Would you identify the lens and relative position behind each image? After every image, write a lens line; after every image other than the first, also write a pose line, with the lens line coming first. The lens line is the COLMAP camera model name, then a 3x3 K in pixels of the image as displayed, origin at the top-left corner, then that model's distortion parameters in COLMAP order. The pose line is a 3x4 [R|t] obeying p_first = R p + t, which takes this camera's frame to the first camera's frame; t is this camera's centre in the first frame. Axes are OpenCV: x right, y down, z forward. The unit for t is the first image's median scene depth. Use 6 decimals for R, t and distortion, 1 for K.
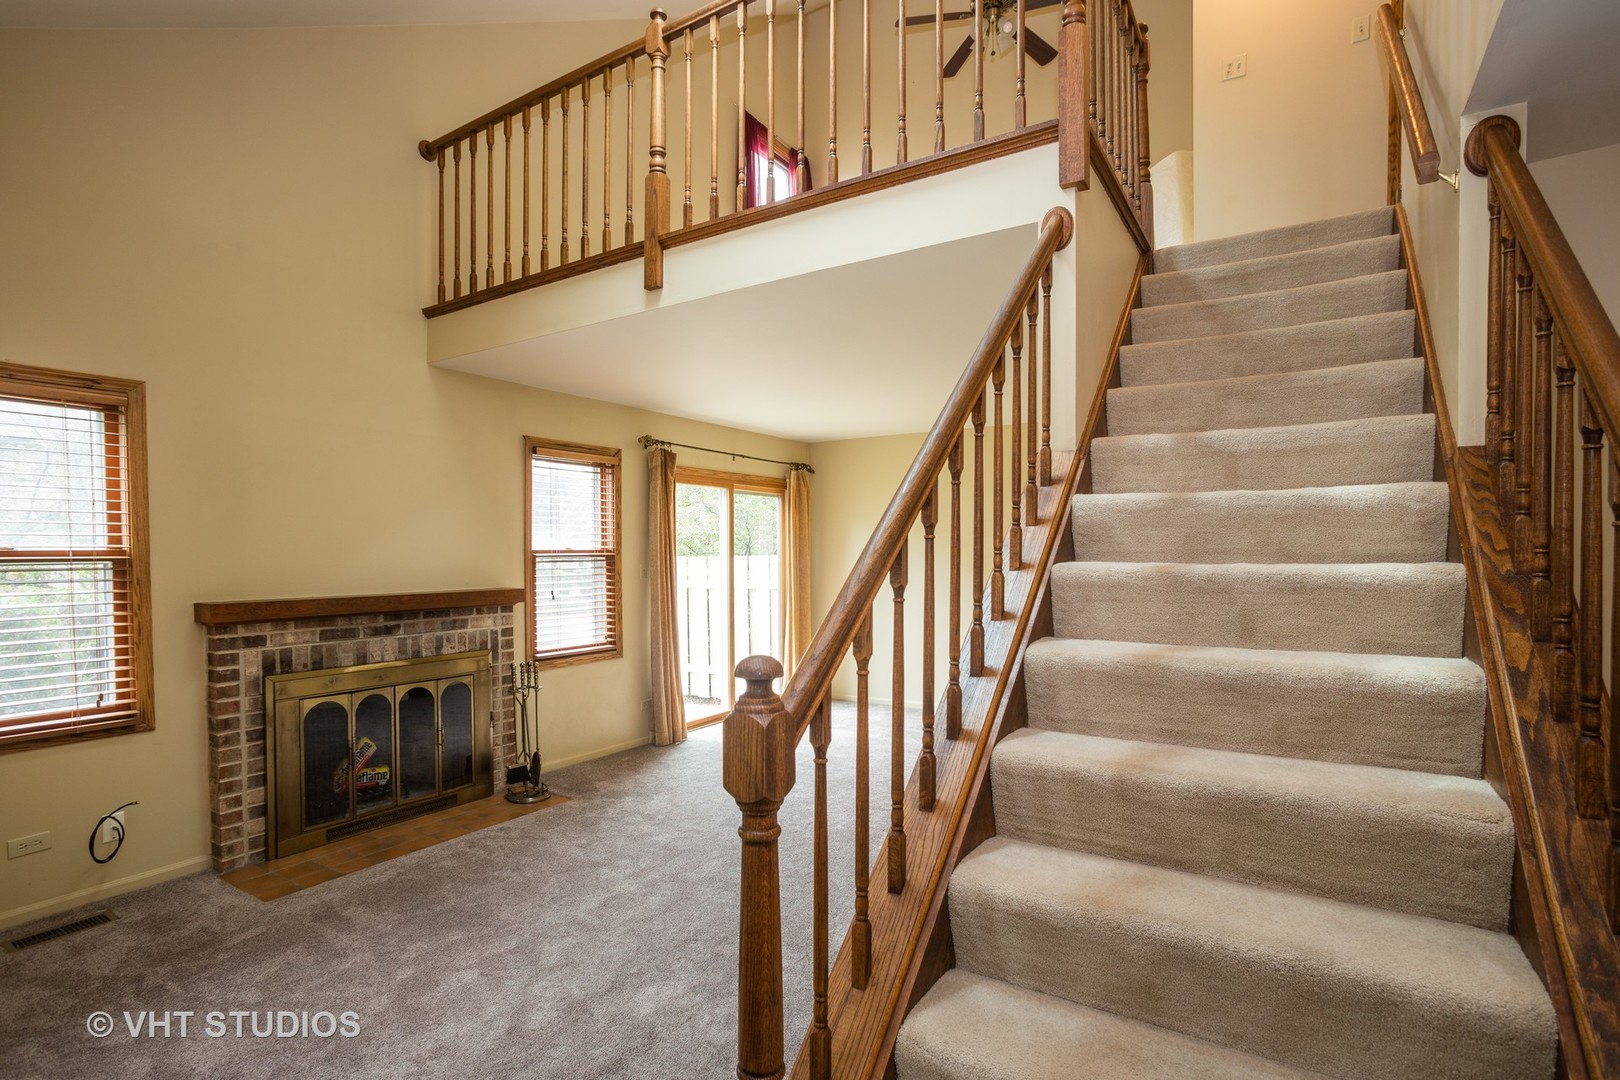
lens RADIAL K [[820.1, 0, 863.1], [0, 820.1, 573.3], [0, 0, 1]] dist [-0.049987, 0.023886]
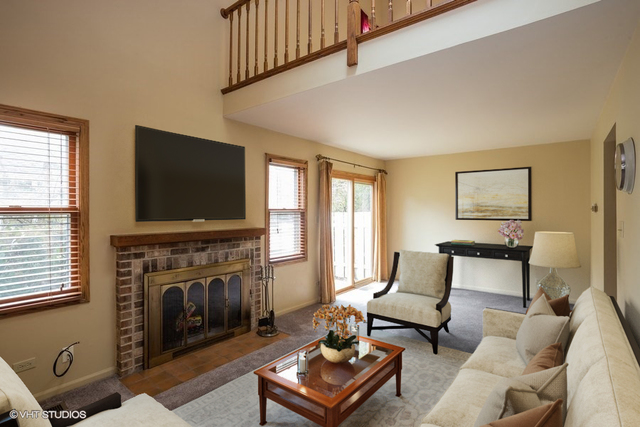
lens RADIAL K [[324.0, 0, 337.3], [0, 324.0, 211.4], [0, 0, 1]] dist [-0.049987, 0.023886]
pose [[0.995680, 0.004695, -0.092731, -0.201978], [-0.006911, 0.999698, -0.023595, -0.005567], [0.092592, 0.024134, 0.995412, 0.263445]]
